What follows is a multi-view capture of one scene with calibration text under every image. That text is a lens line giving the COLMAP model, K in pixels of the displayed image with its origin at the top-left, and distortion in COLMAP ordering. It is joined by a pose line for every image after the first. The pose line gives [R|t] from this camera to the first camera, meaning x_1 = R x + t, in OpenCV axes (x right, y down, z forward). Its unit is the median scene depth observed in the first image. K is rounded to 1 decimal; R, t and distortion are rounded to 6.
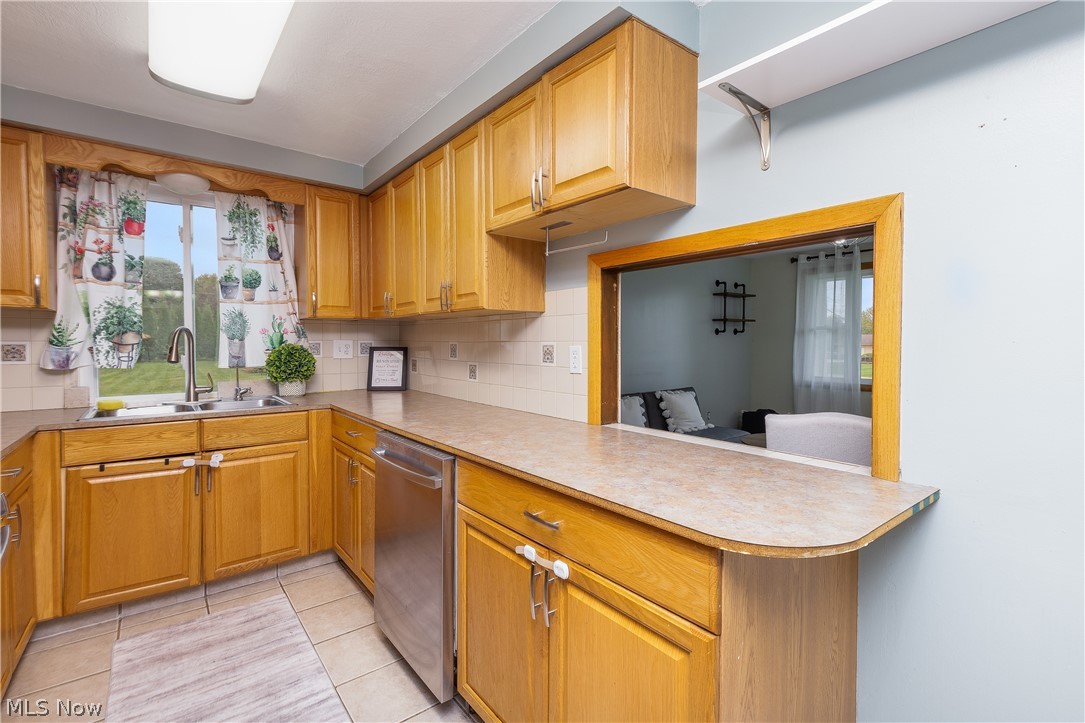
lens RADIAL K [[495.9, 0, 543.0], [0, 495.9, 354.7], [0, 0, 1]] dist [0.002961, 0.008392]
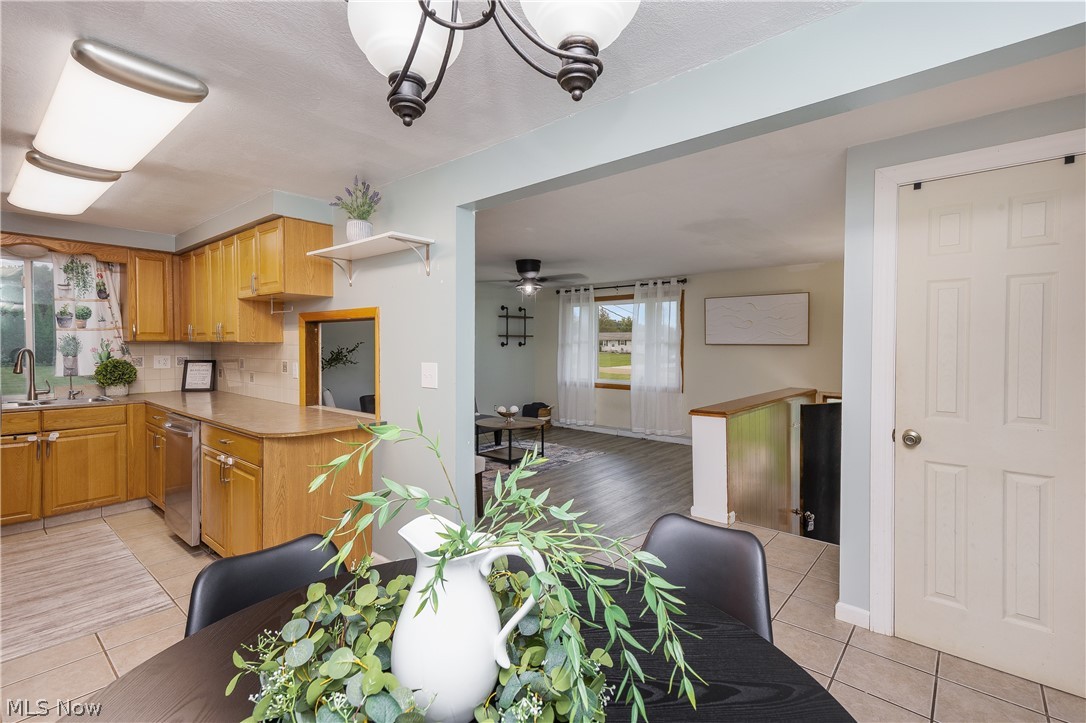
lens RADIAL K [[496.3, 0, 543.5], [0, 496.3, 354.7], [0, 0, 1]] dist [0.002961, 0.008392]
pose [[0.979909, -0.000067, 0.199445, 0.437593], [0.001240, 0.999983, -0.005757, -0.026288], [-0.199441, 0.005889, 0.979892, -0.695508]]
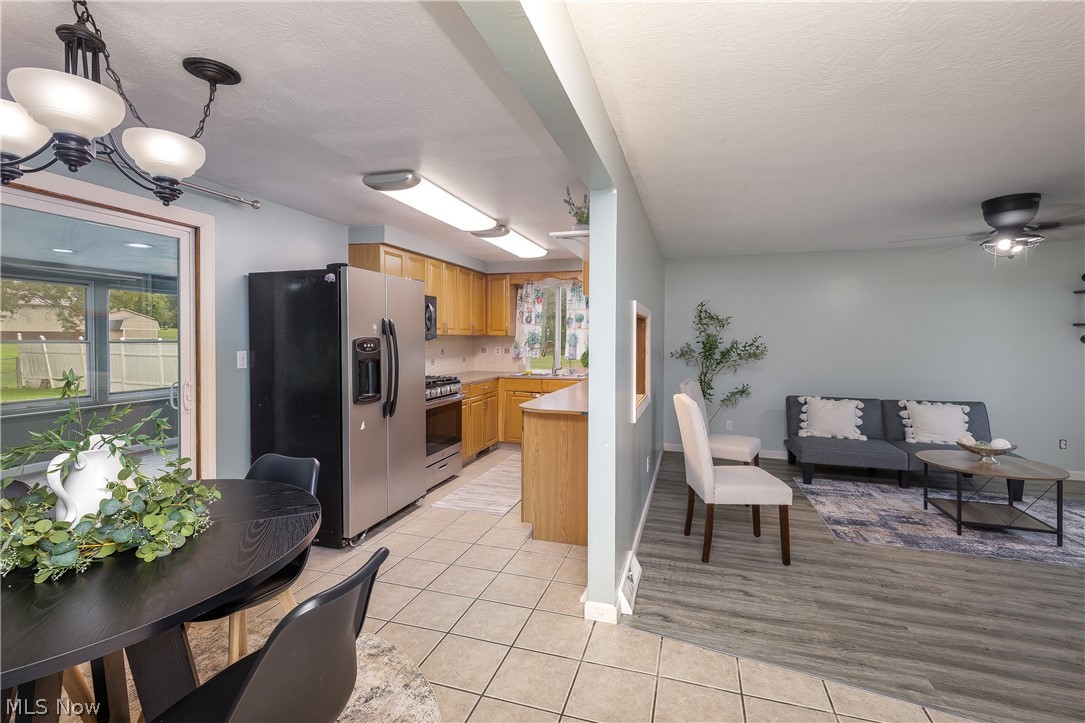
lens RADIAL K [[491.2, 0, 540.2], [0, 491.2, 342.3], [0, 0, 1]] dist [0.002512, 0.000591]
pose [[0.562011, 0.009421, -0.827076, 1.121637], [-0.024498, 0.999686, -0.005259, -0.035996], [0.826767, 0.023217, 0.562066, -0.327642]]
